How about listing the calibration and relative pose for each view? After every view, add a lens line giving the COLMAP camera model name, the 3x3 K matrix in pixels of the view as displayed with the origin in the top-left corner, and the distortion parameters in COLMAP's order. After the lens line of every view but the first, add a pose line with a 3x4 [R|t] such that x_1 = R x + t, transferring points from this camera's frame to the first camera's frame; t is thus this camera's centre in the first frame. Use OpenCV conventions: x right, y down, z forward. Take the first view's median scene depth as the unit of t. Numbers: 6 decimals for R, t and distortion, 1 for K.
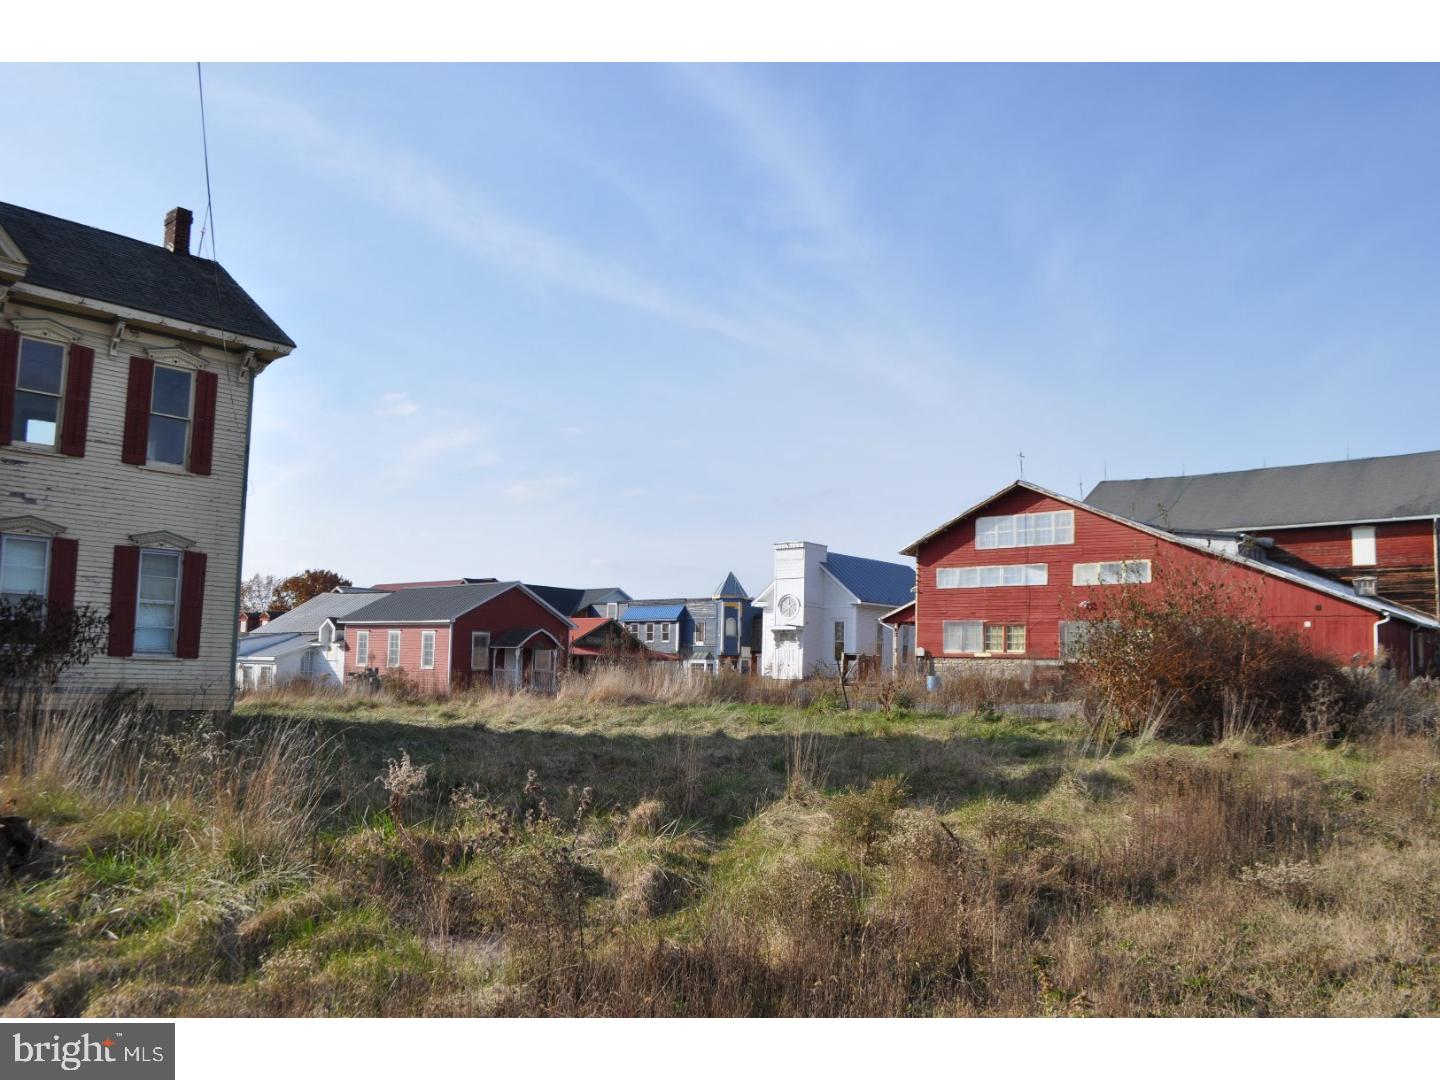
lens RADIAL K [[1127.0, 0, 713.2], [0, 1127.0, 560.7], [0, 0, 1]] dist [-0.081990, 0.007905]
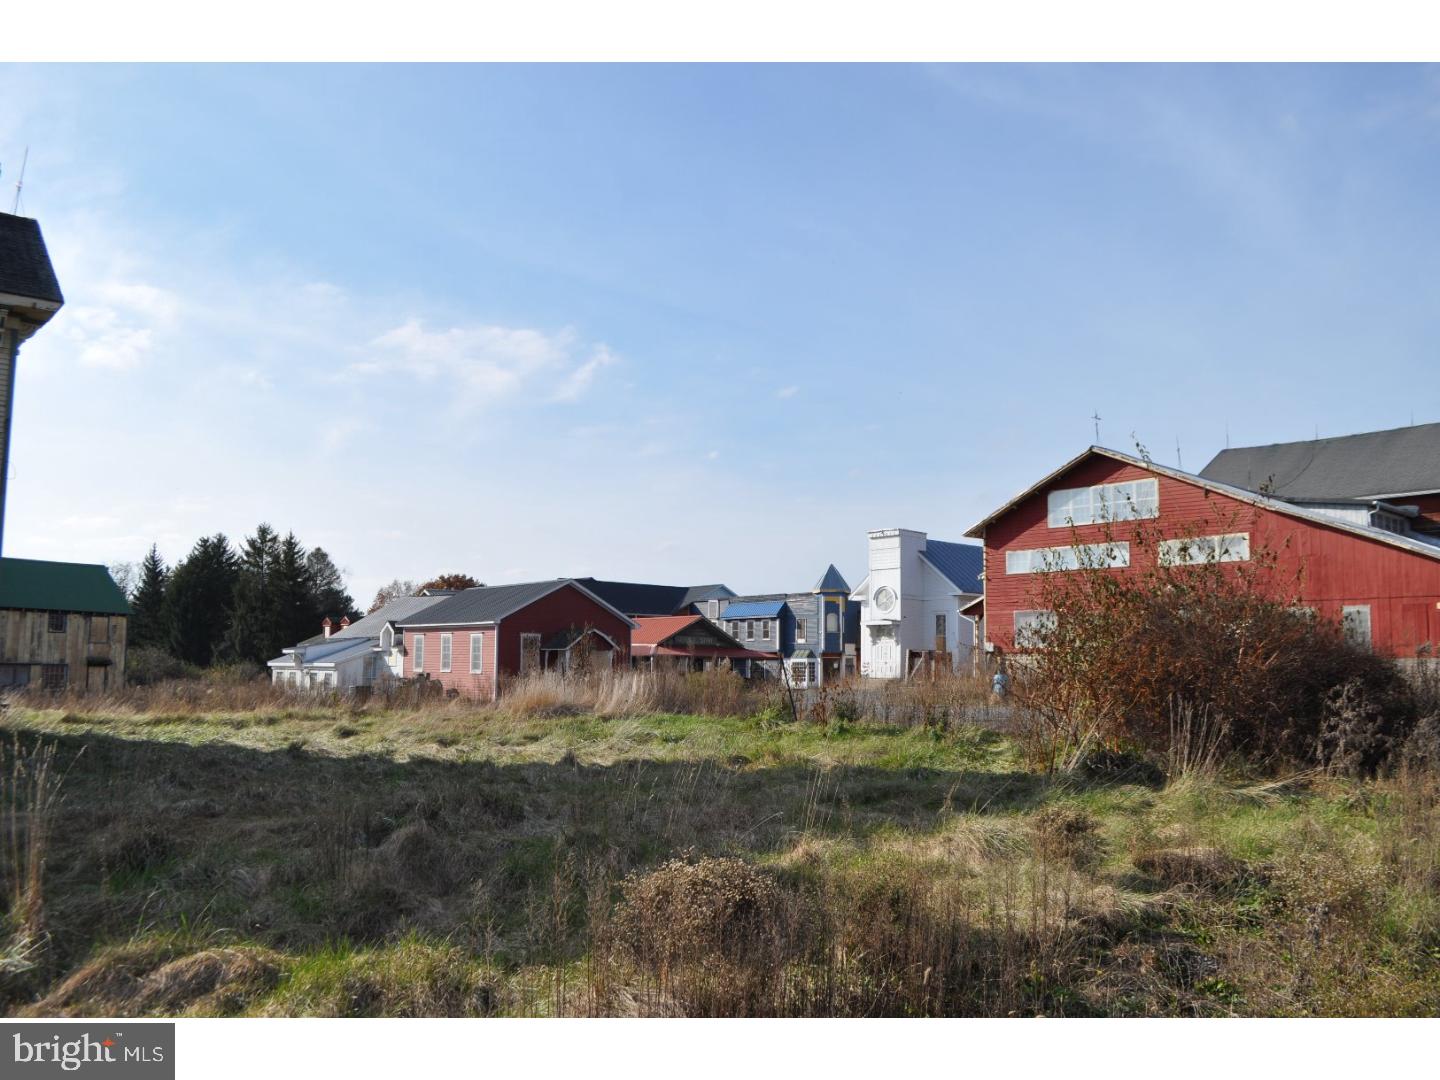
lens RADIAL K [[1127.0, 0, 713.2], [0, 1127.0, 560.7], [0, 0, 1]] dist [-0.081990, 0.007905]
pose [[0.989453, -0.027030, -0.142309, 0.078198], [0.027294, 0.999627, -0.000097, 0.006336], [0.142258, -0.003789, 0.989822, 0.081920]]
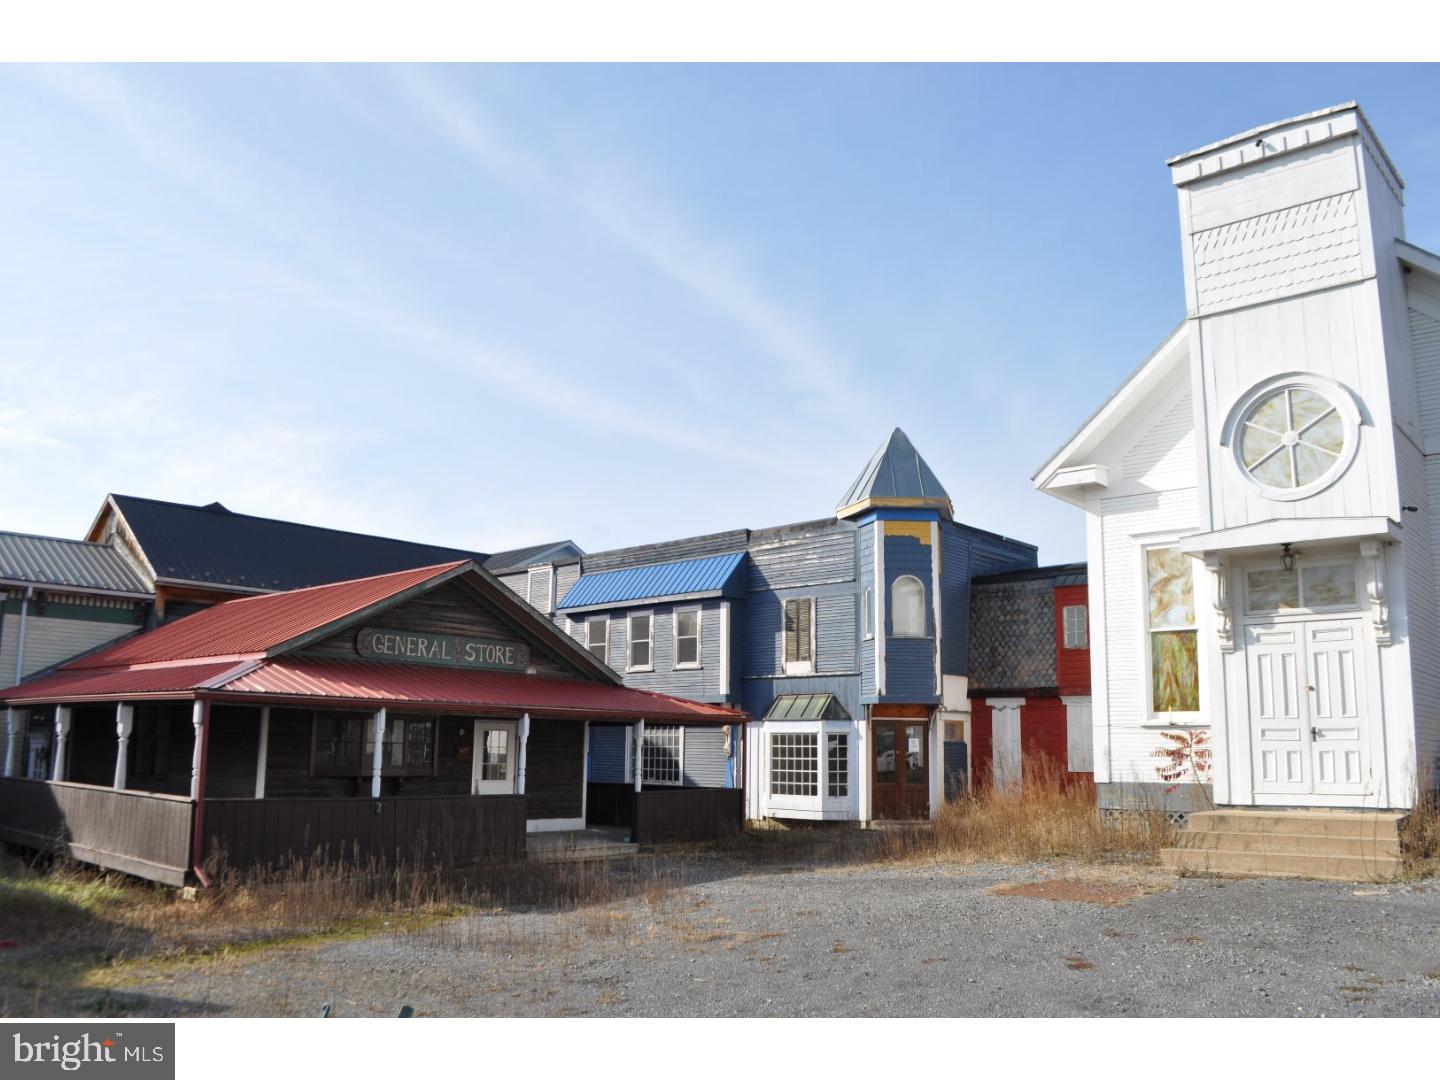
lens RADIAL K [[1127.0, 0, 713.2], [0, 1127.0, 560.7], [0, 0, 1]] dist [-0.081990, 0.007905]
pose [[0.999371, -0.015750, -0.031778, -0.037605], [0.013700, 0.997874, -0.063712, 0.096350], [0.032714, 0.063236, 0.997462, 1.051818]]
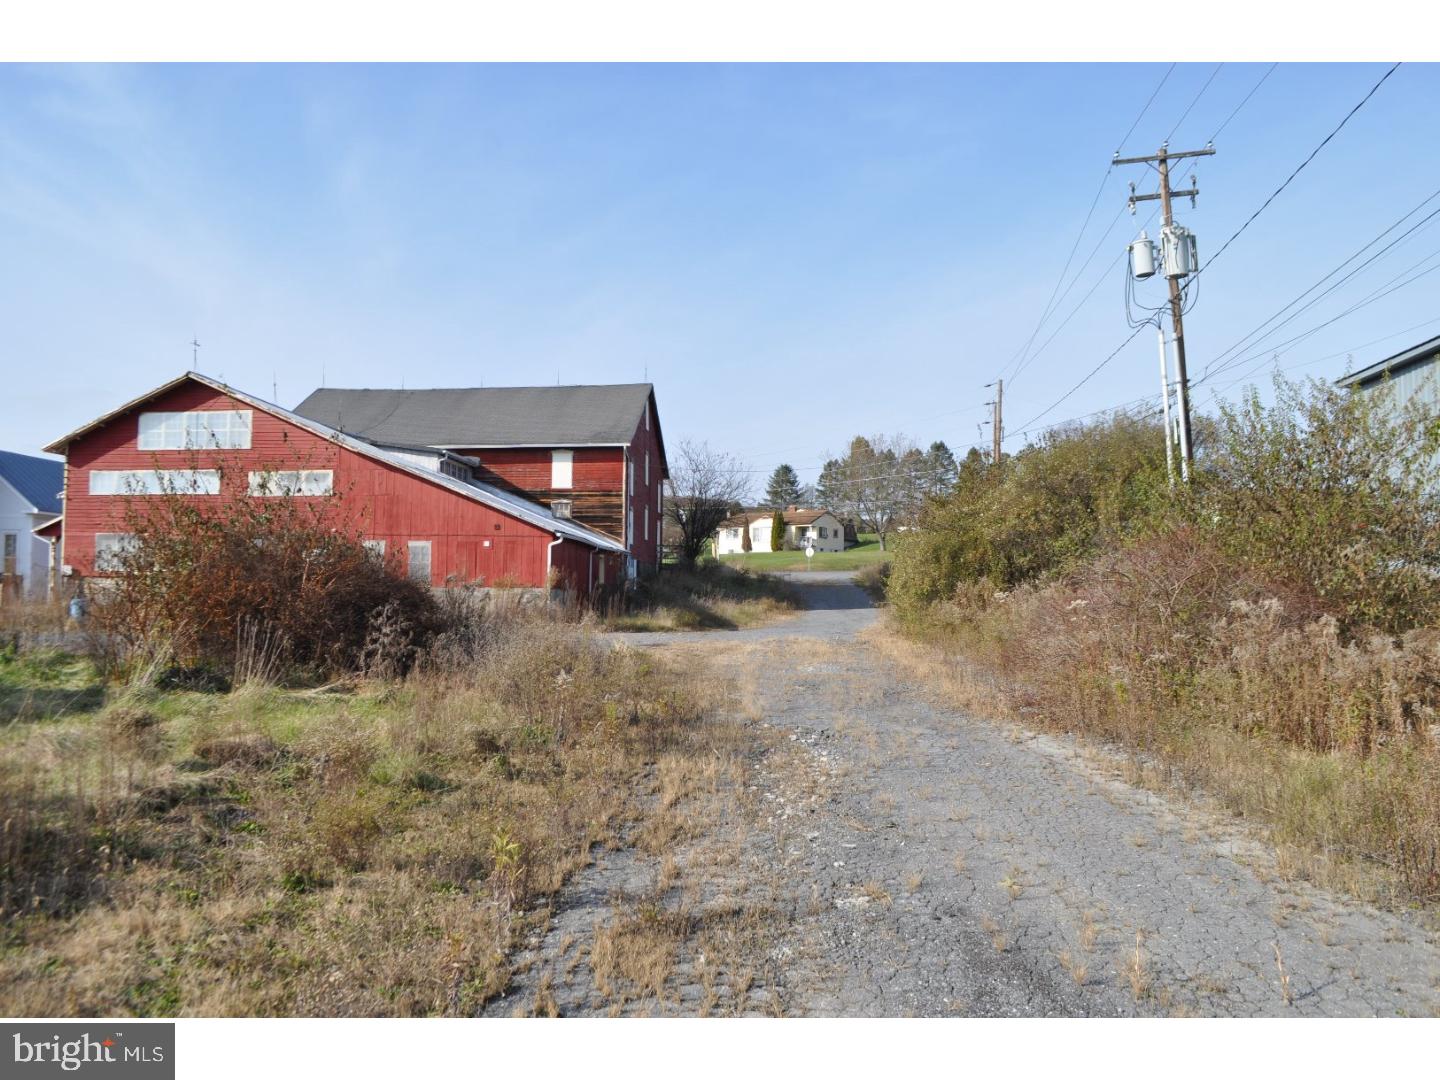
lens RADIAL K [[1127.0, 0, 713.2], [0, 1127.0, 560.7], [0, 0, 1]] dist [-0.081990, 0.007905]
pose [[0.808493, 0.004959, 0.588484, 0.075415], [-0.047238, 0.997285, 0.056495, 0.004555], [-0.586606, -0.073474, 0.806532, 0.053312]]
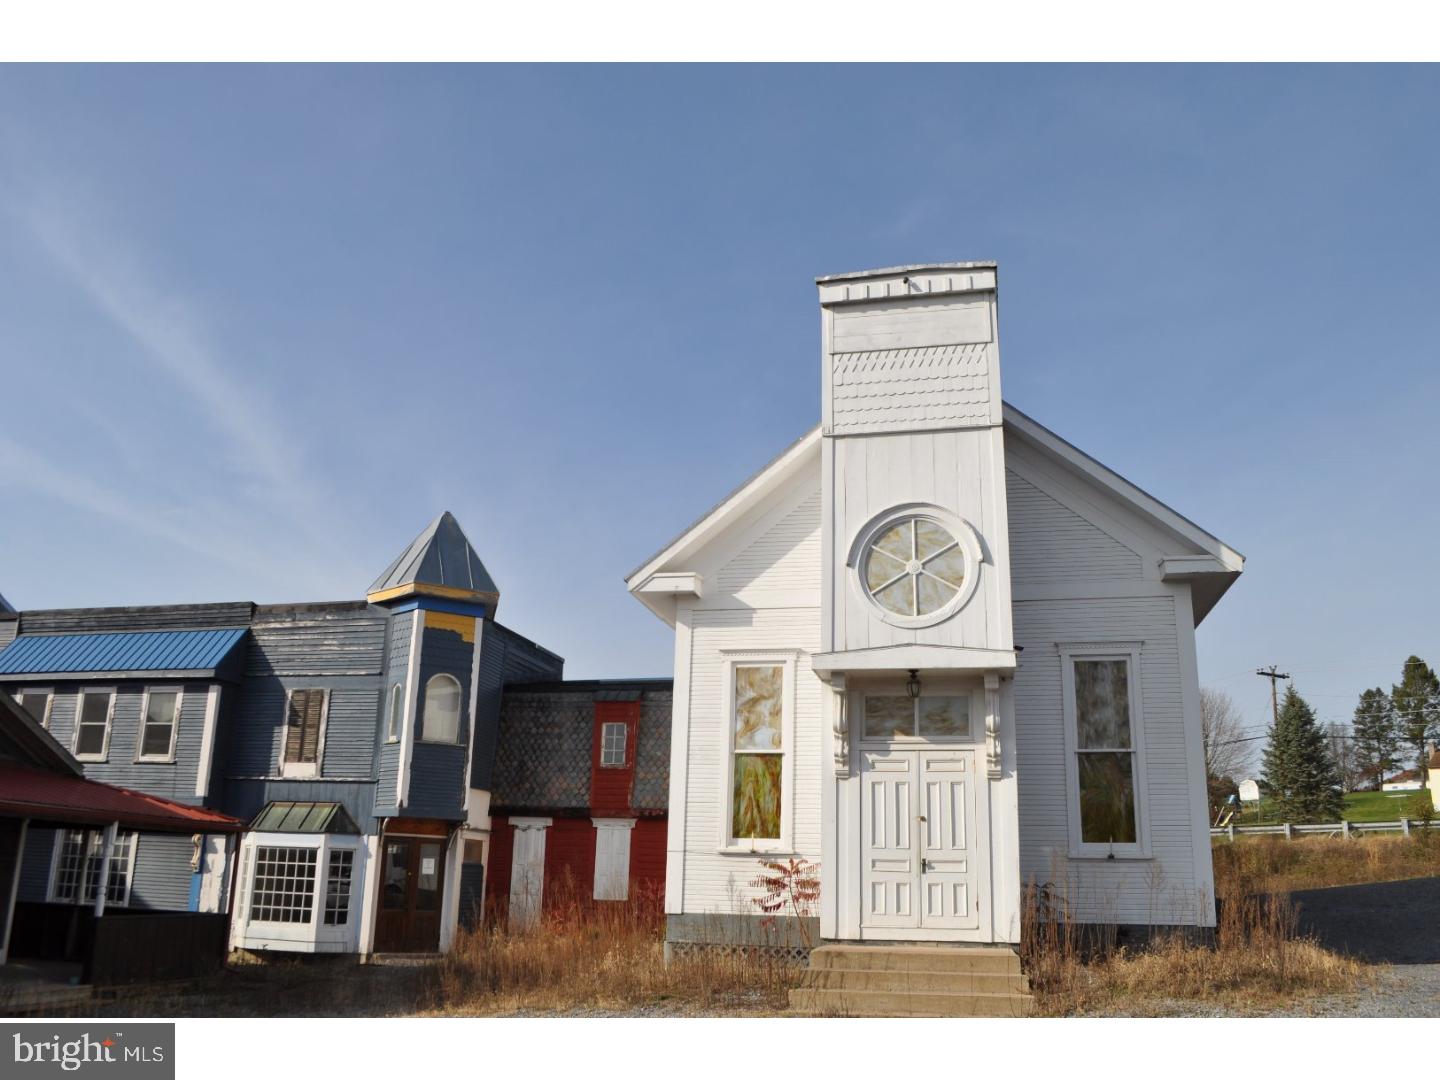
lens RADIAL K [[1127.0, 0, 713.2], [0, 1127.0, 560.7], [0, 0, 1]] dist [-0.081990, 0.007905]
pose [[0.890500, 0.122706, 0.438125, -0.068645], [-0.048693, 0.983118, -0.176373, 0.100777], [-0.452371, 0.135726, 0.881441, 1.097997]]
